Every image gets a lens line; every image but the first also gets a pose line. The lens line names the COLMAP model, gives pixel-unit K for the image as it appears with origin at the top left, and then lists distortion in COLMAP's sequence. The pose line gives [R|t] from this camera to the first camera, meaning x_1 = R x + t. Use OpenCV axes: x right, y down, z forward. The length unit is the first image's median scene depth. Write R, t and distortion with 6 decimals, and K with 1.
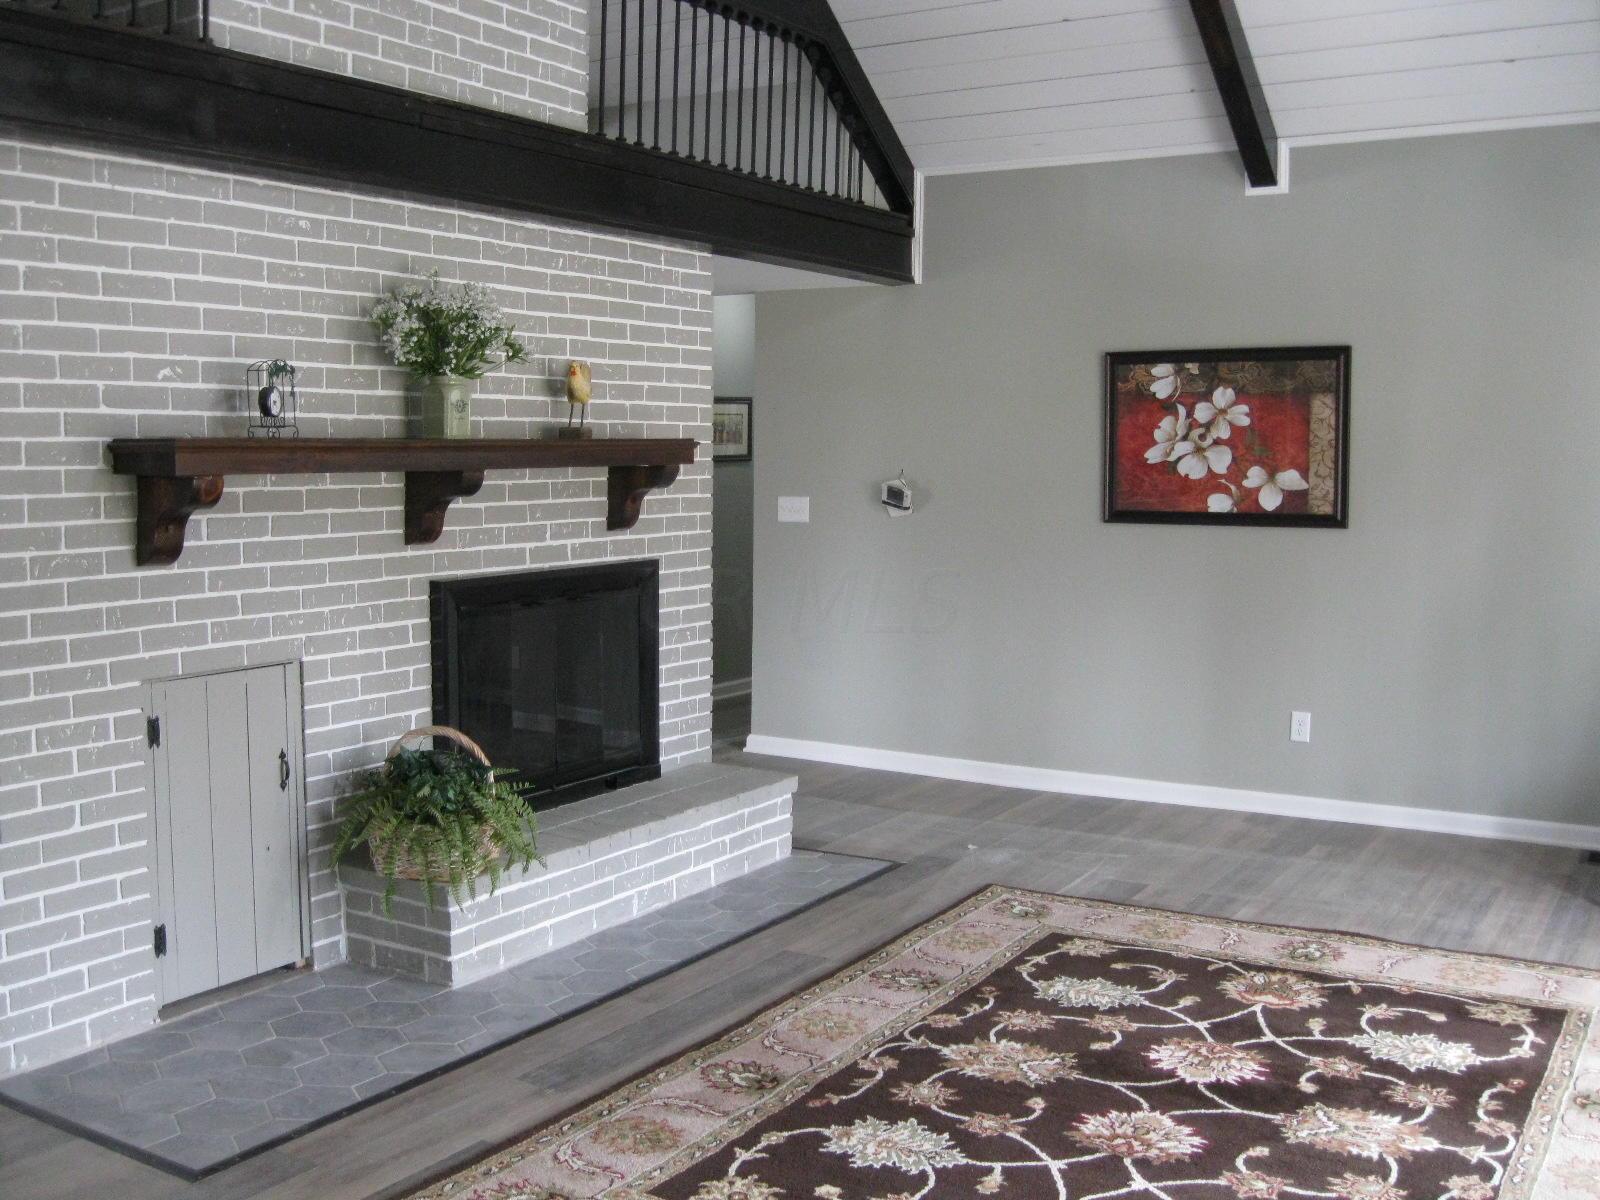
lens RADIAL K [[1623.2, 0, 766.9], [0, 1623.2, 597.9], [0, 0, 1]] dist [-0.124703, 0.054273]
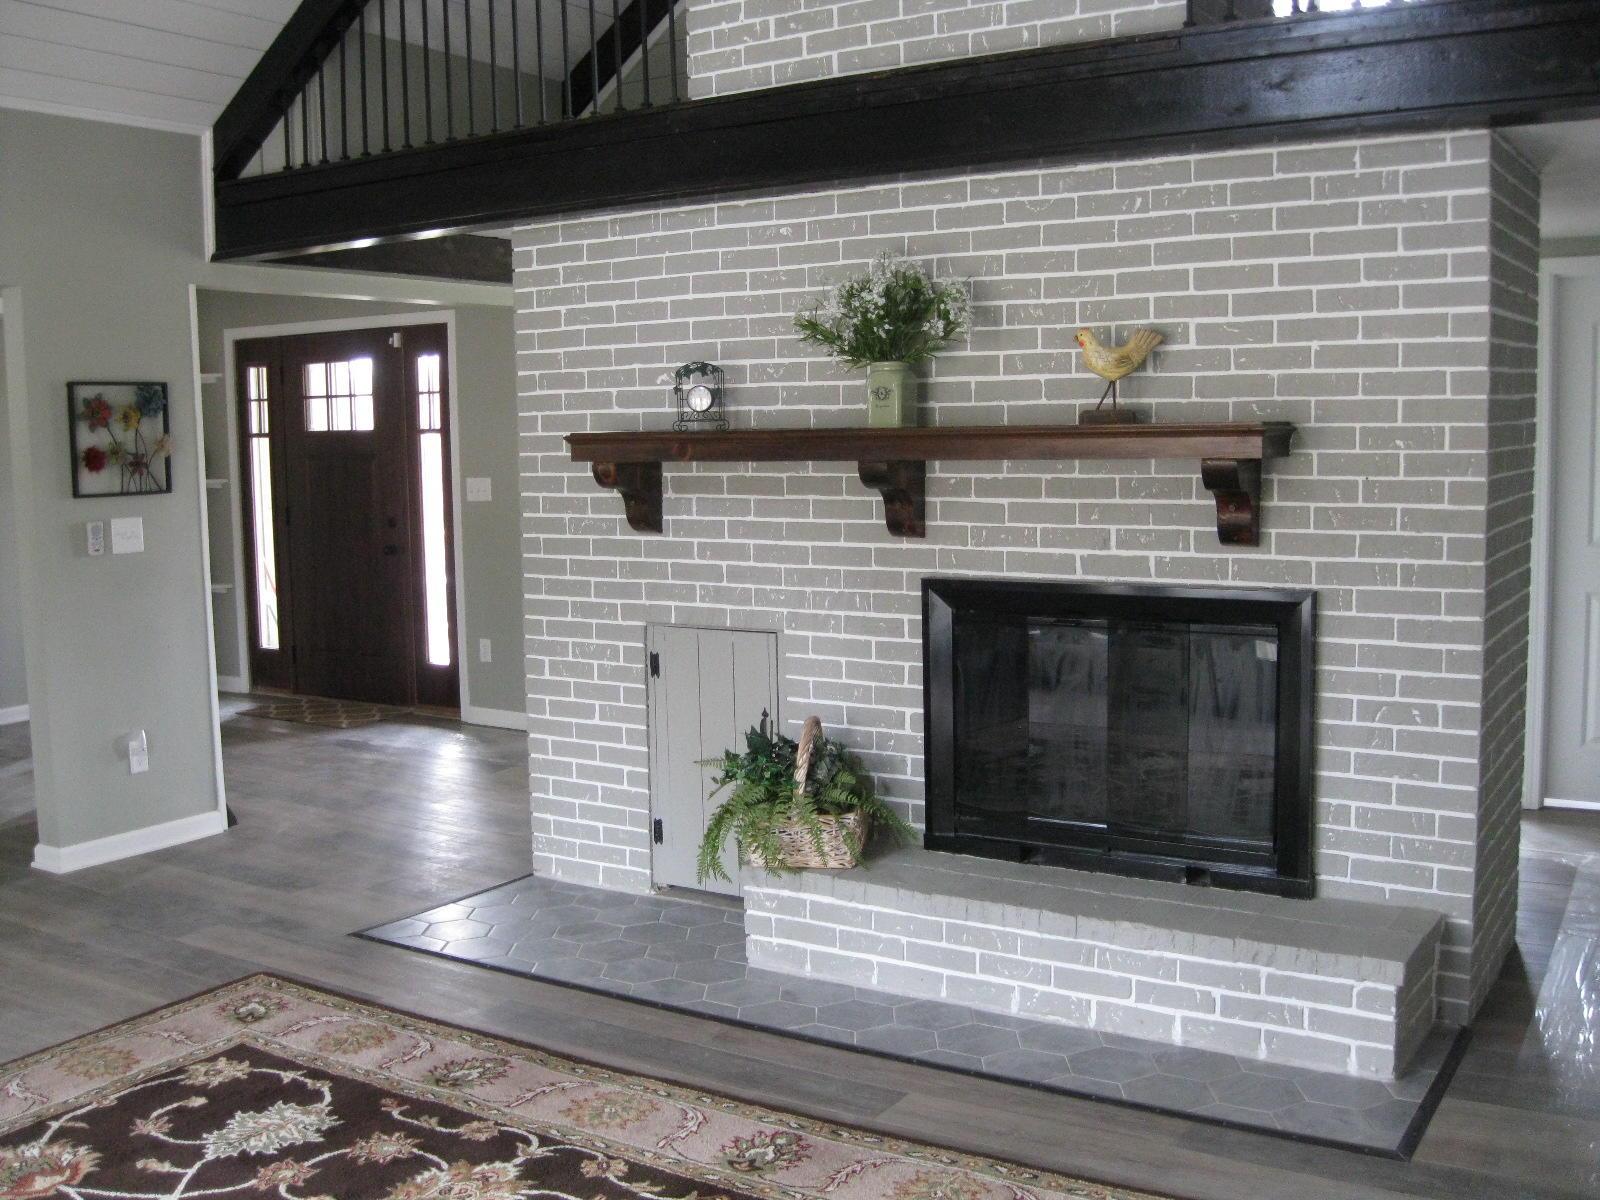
lens RADIAL K [[1623.2, 0, 766.9], [0, 1623.2, 597.9], [0, 0, 1]] dist [-0.124703, 0.054273]
pose [[-0.000528, 0.099840, -0.995003, 0.877711], [-0.078065, 0.991963, 0.099576, -0.101814], [0.996948, 0.077727, 0.007270, 1.067247]]
